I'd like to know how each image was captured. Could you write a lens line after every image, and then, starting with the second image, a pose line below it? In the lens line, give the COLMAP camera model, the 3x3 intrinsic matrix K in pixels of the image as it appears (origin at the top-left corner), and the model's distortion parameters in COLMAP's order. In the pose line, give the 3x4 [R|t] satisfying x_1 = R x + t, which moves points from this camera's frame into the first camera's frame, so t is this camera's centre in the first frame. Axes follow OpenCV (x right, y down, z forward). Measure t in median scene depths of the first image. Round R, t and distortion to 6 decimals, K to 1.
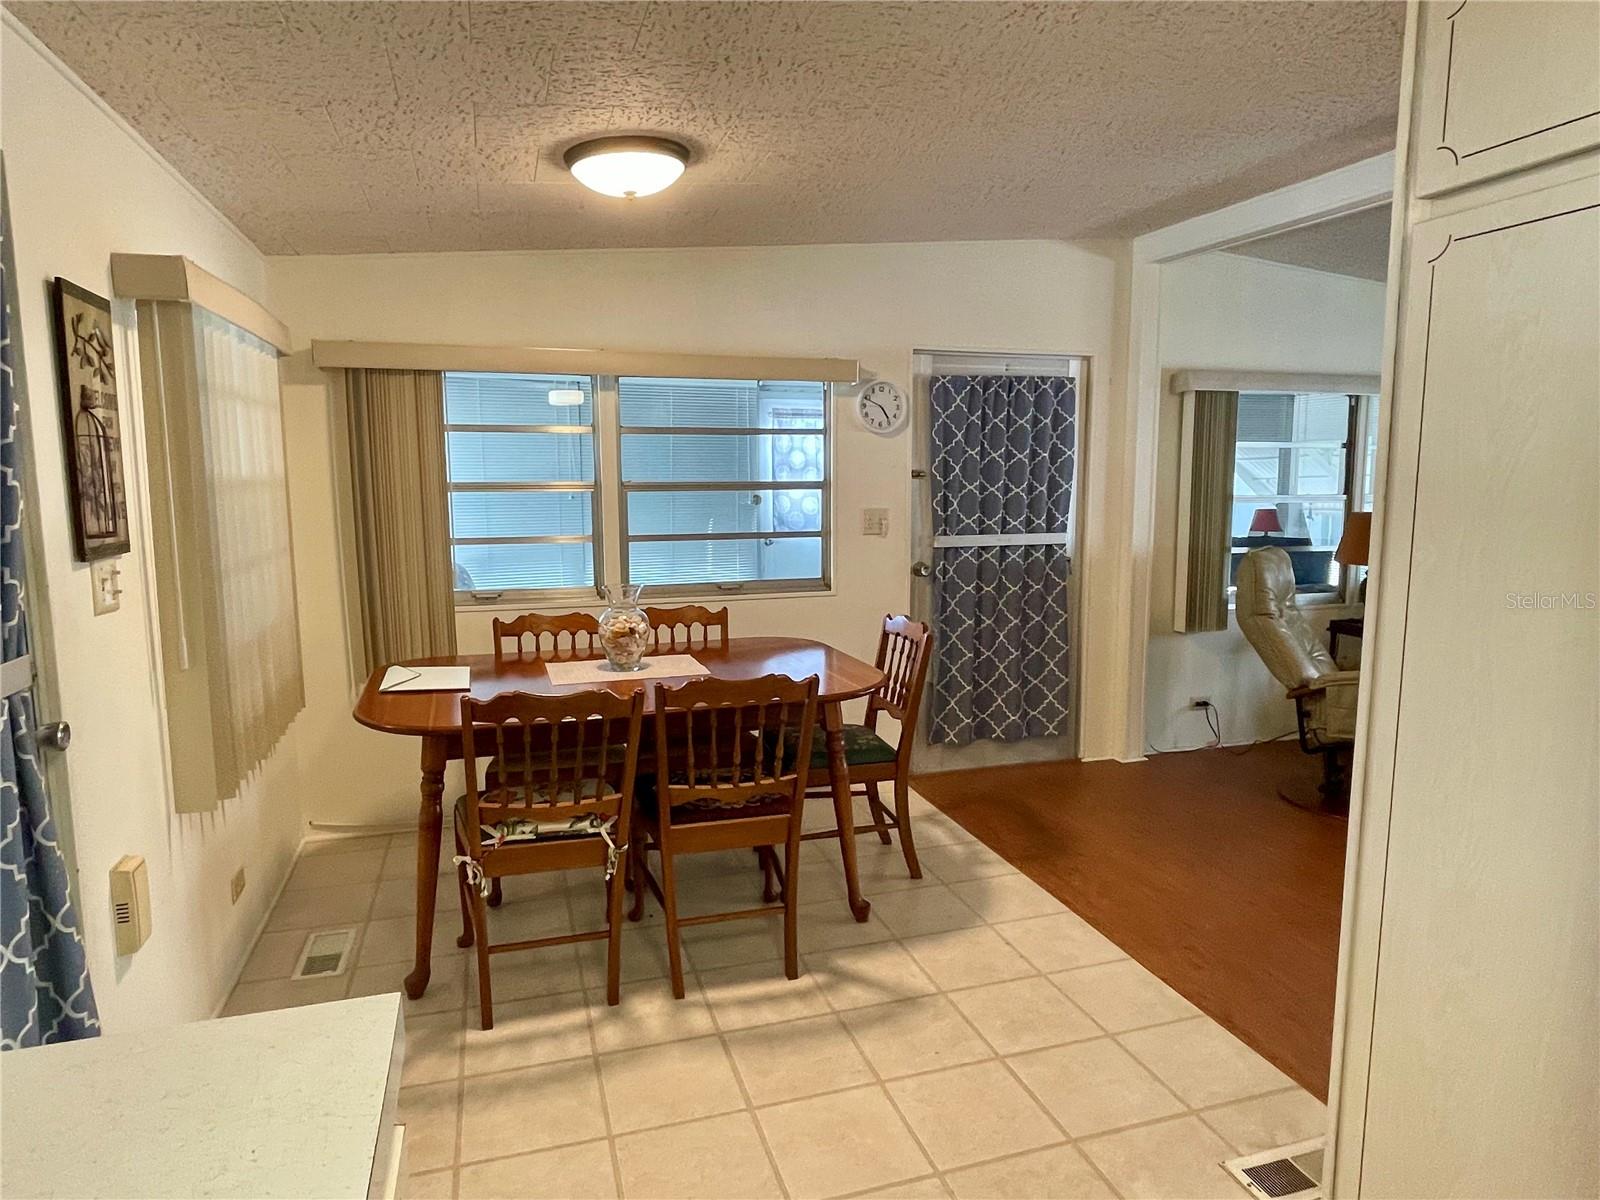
lens RADIAL K [[963.1, 0, 794.4], [0, 963.1, 593.6], [0, 0, 1]] dist [-0.018286, -0.000042]
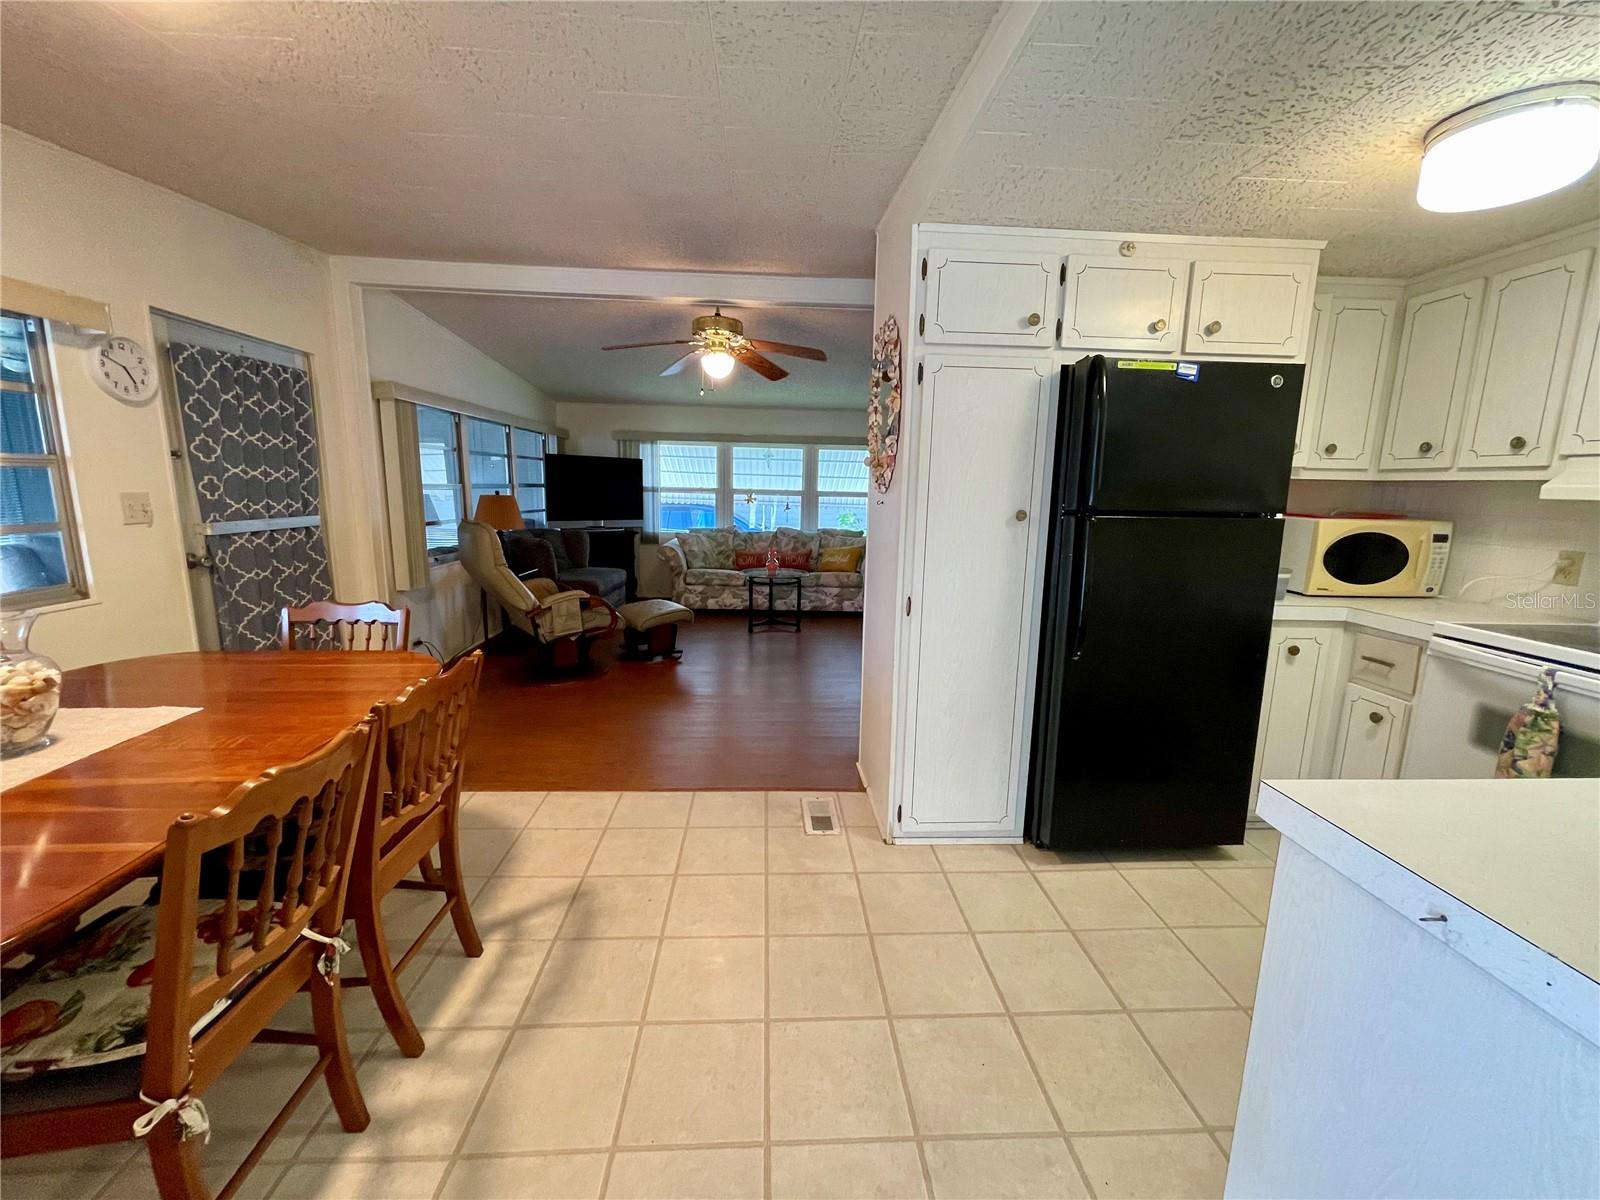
lens RADIAL K [[651.1, 0, 796.4], [0, 651.1, 600.5], [0, 0, 1]] dist [-0.001383, -0.000144]
pose [[0.233605, -0.158130, 0.959387, -0.342310], [0.096546, 0.985583, 0.138940, -0.019481], [-0.967527, 0.060168, 0.245504, 0.318327]]
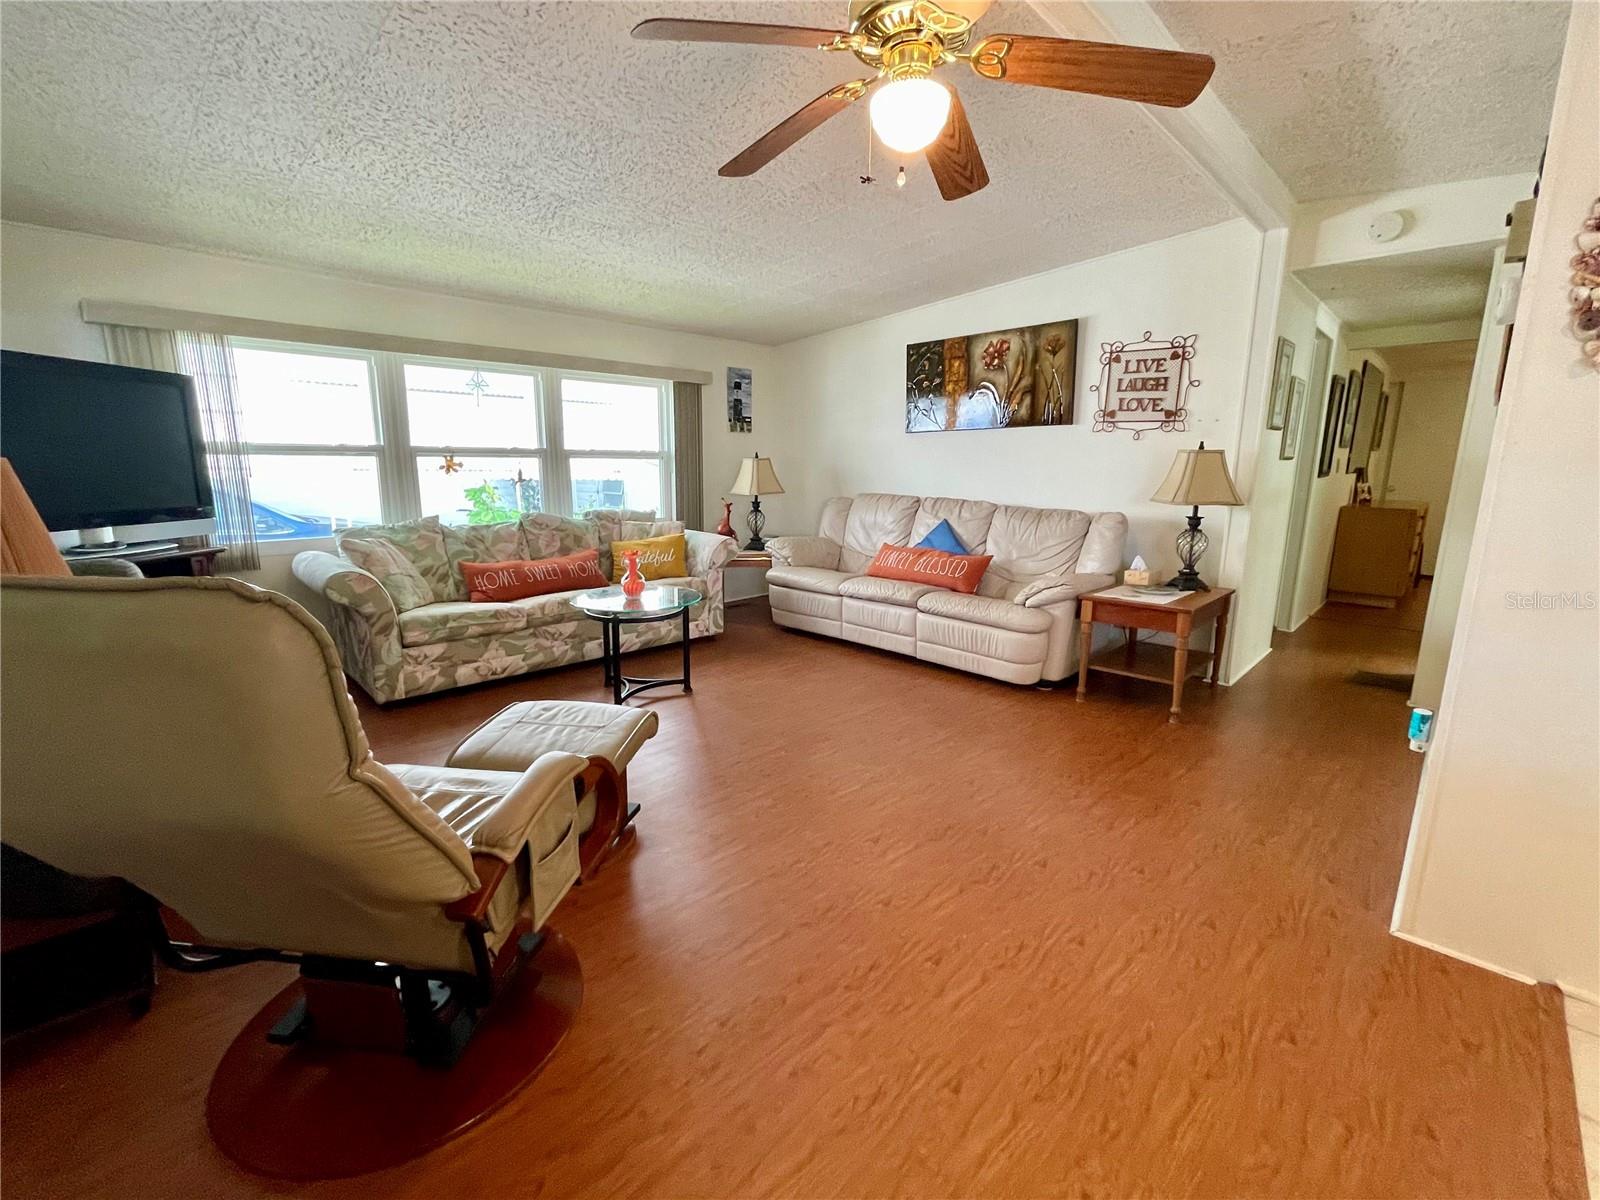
lens RADIAL K [[709.3, 0, 802.9], [0, 709.3, 601.4], [0, 0, 1]] dist [0.002556, 0.000521]
pose [[-0.495131, -0.168044, 0.852412, 0.211804], [0.102123, 0.963059, 0.249177, -0.072647], [-0.862795, 0.210426, -0.459679, 0.943589]]
